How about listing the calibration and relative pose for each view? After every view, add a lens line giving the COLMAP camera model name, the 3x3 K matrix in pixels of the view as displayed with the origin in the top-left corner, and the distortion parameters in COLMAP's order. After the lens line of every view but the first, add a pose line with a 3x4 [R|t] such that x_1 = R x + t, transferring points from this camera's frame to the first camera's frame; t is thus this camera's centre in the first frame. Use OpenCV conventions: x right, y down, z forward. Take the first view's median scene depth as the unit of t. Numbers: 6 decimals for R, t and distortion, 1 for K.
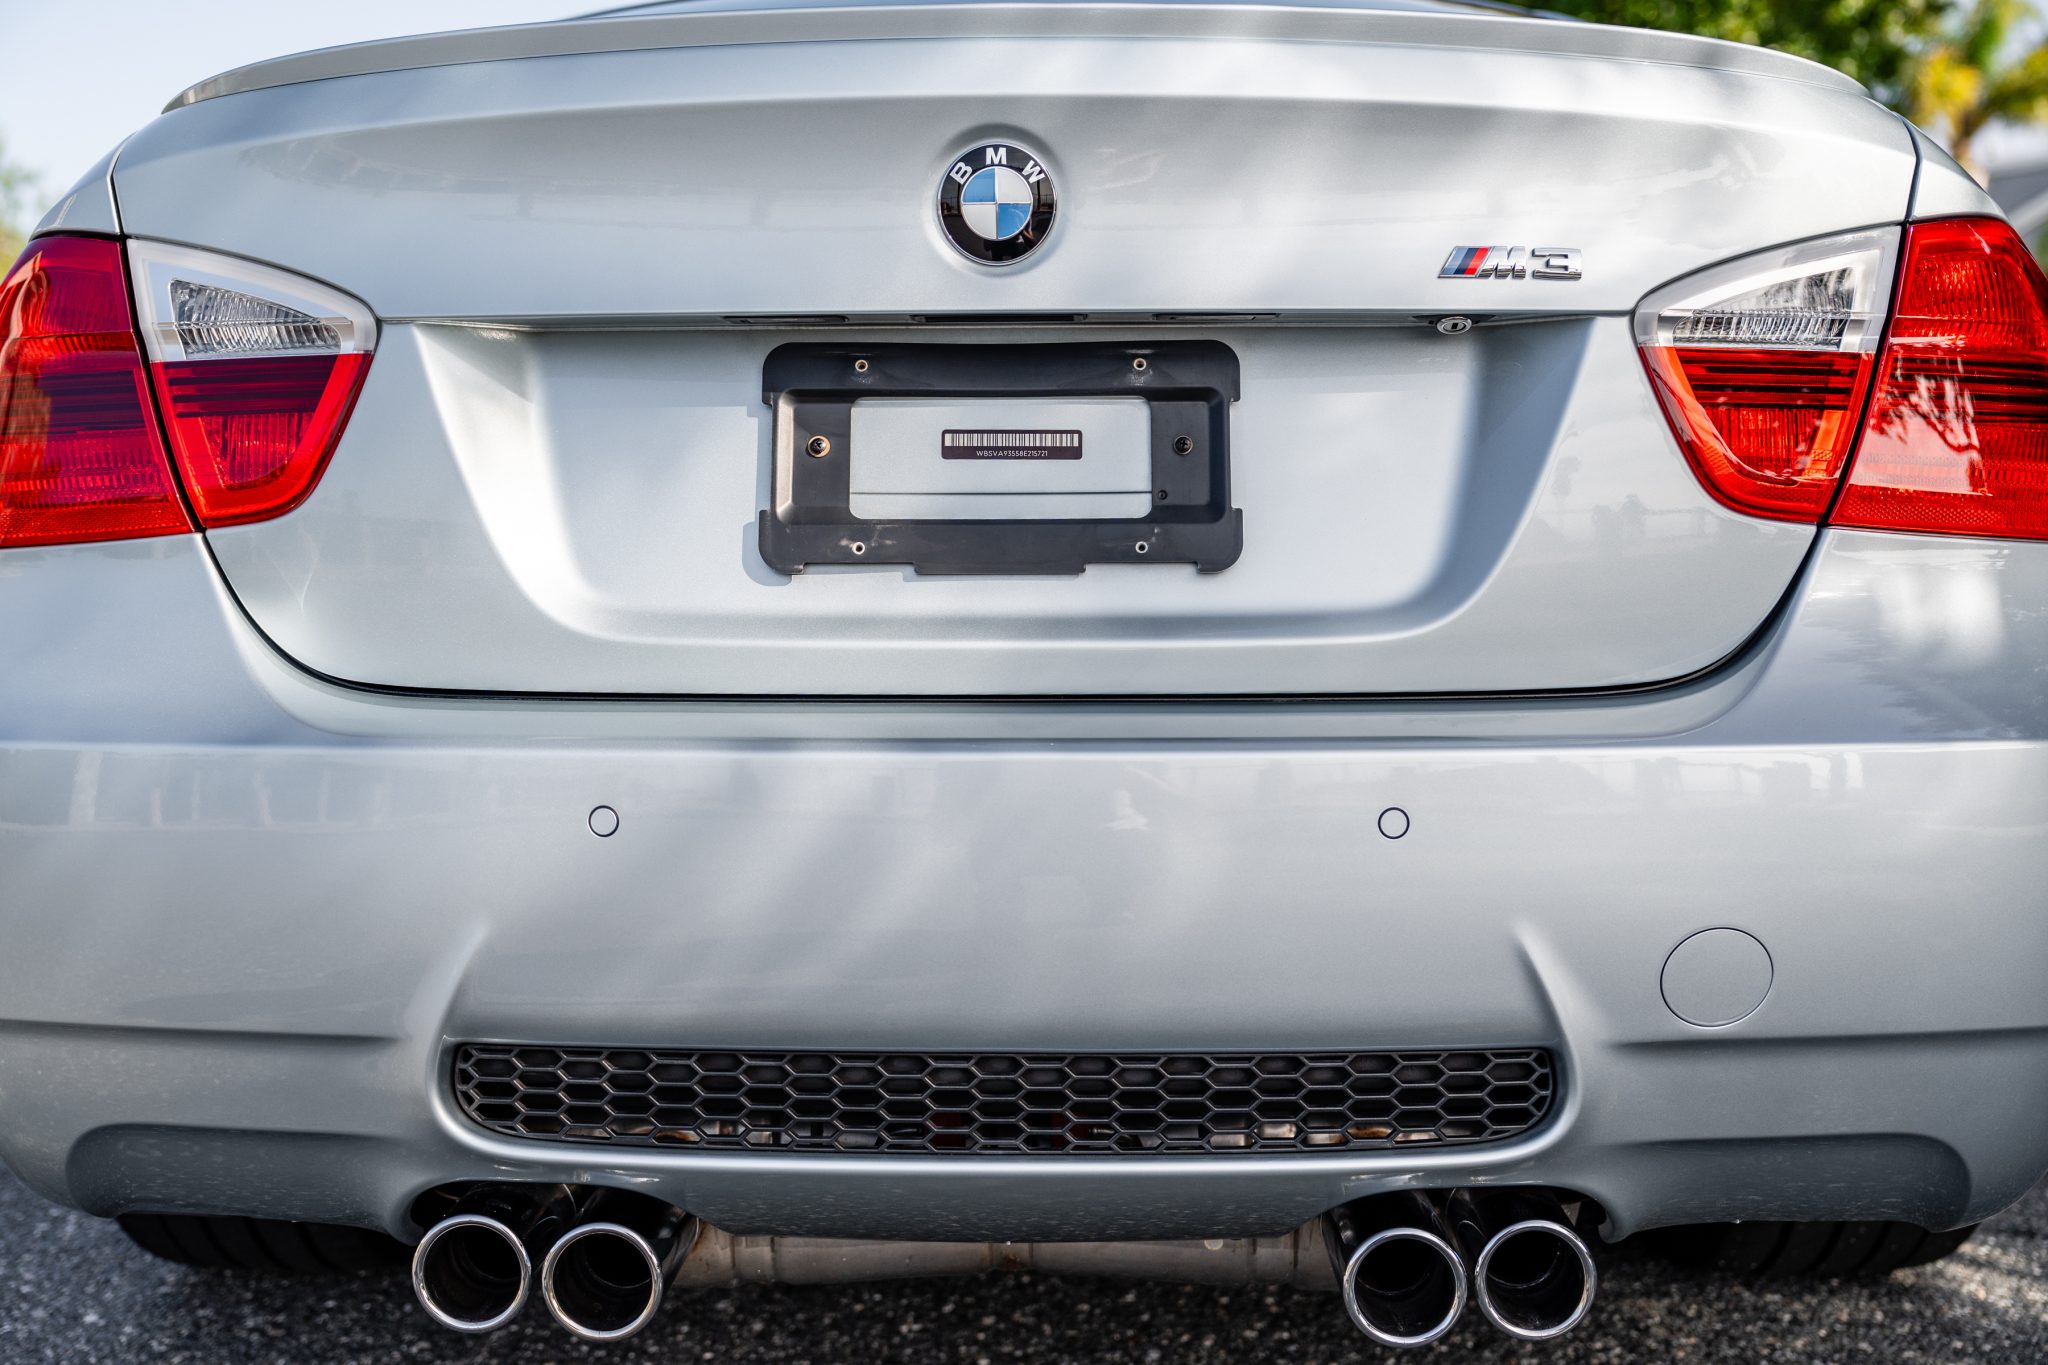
lens RADIAL K [[2166.2, 0, 1024.0], [0, 2166.2, 682.5], [0, 0, 1]] dist [0.043586, -0.007117]
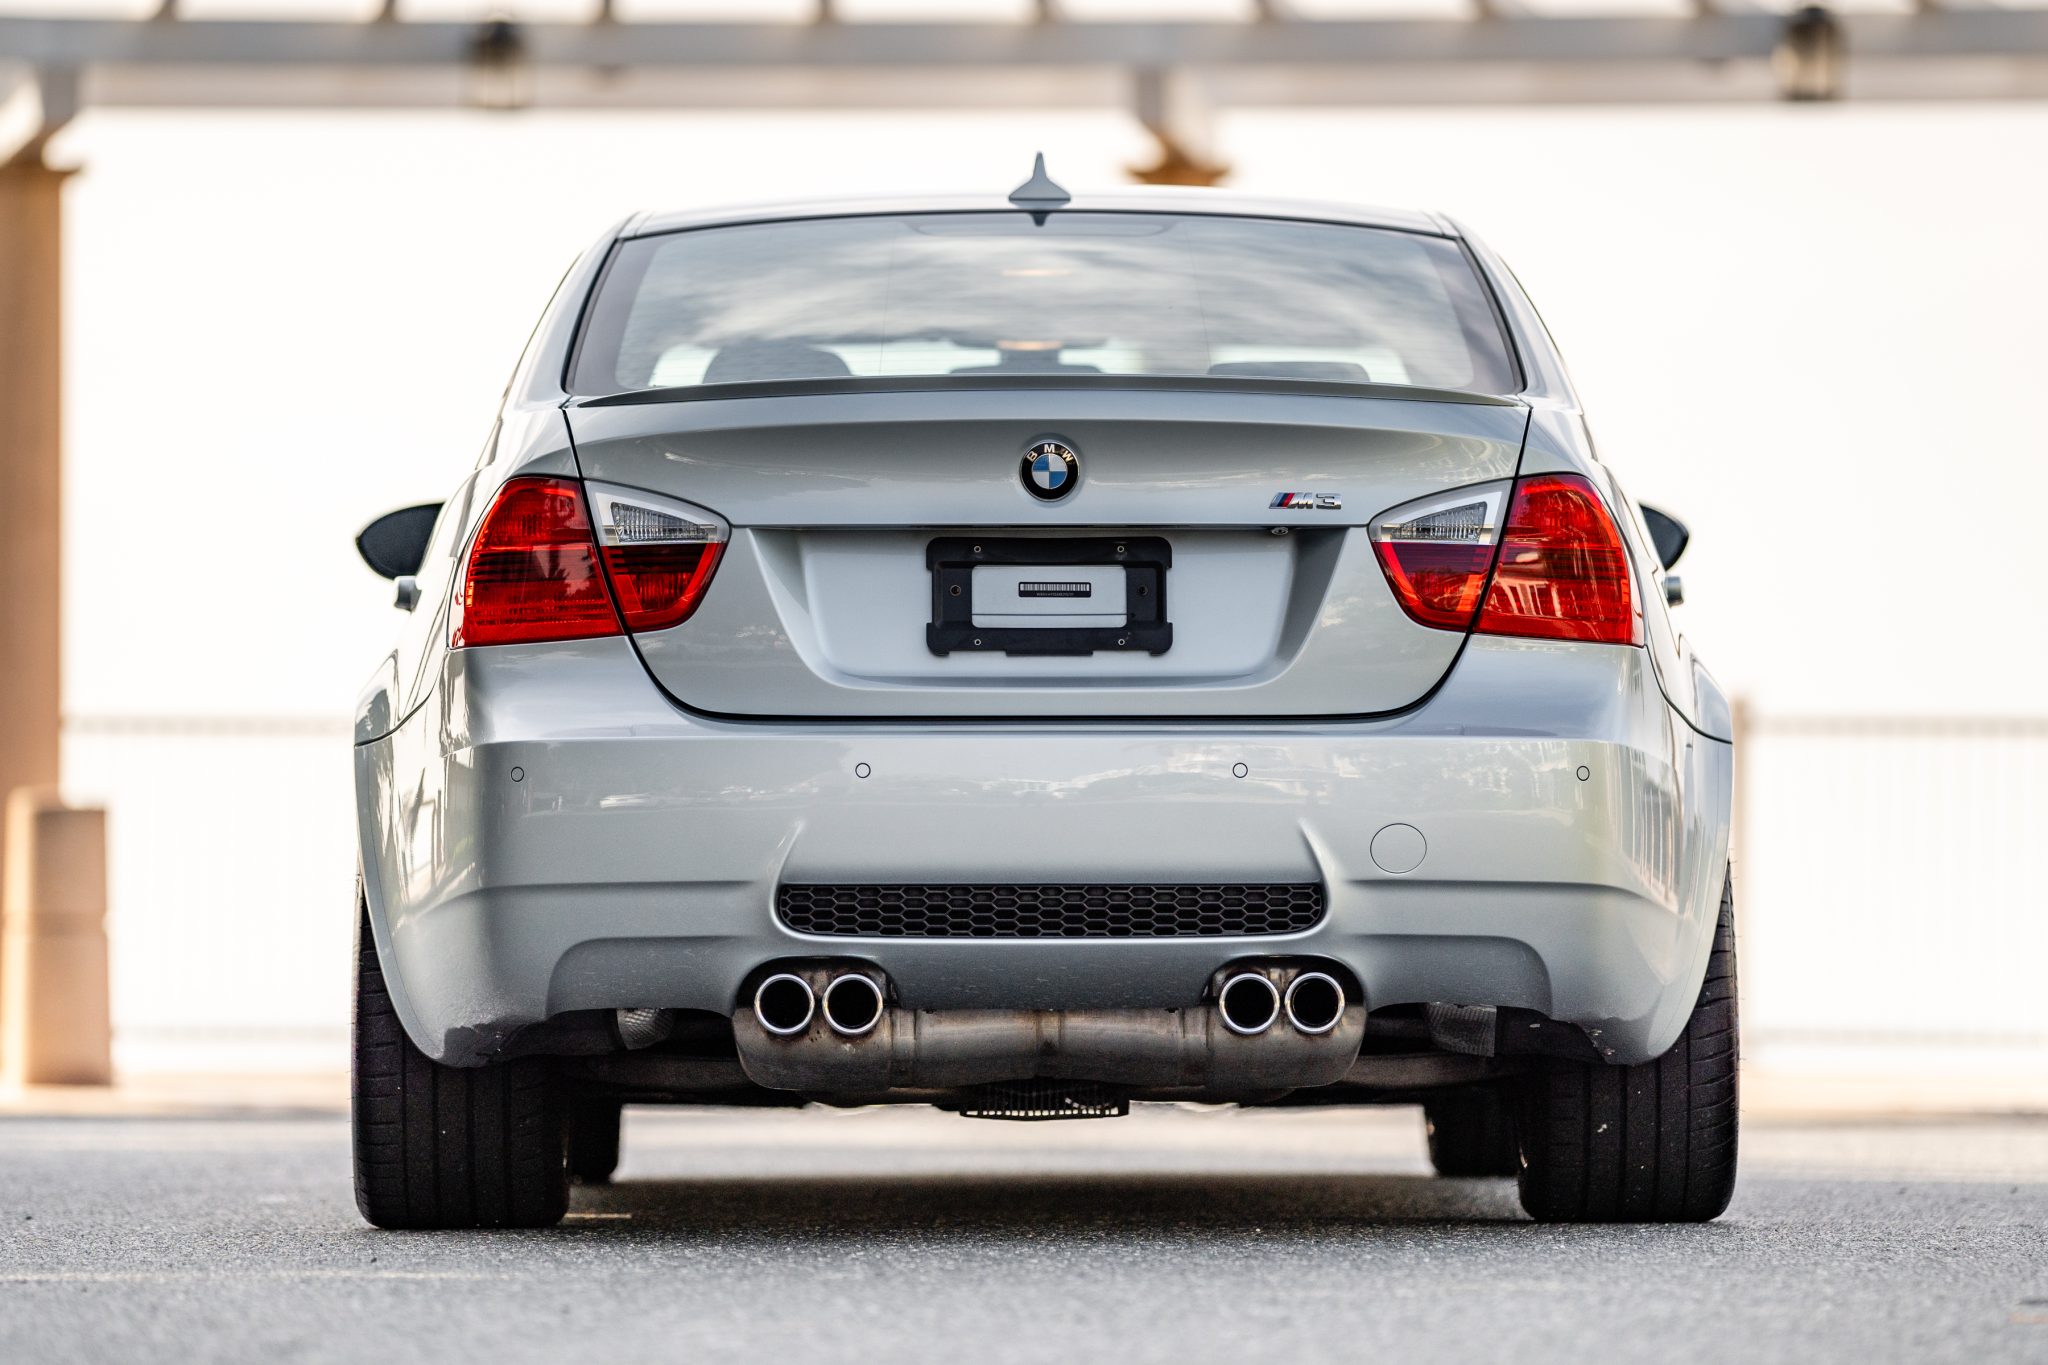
lens RADIAL K [[11113.6, 0, 1024.0], [0, 11113.6, 682.5], [0, 0, 1]] dist [-0.225412, 0.834079]
pose [[0.999532, 0.002788, 0.030453, -0.341599], [-0.000119, 0.996182, -0.087296, 0.855382], [-0.030580, 0.087251, 0.995717, -9.047119]]
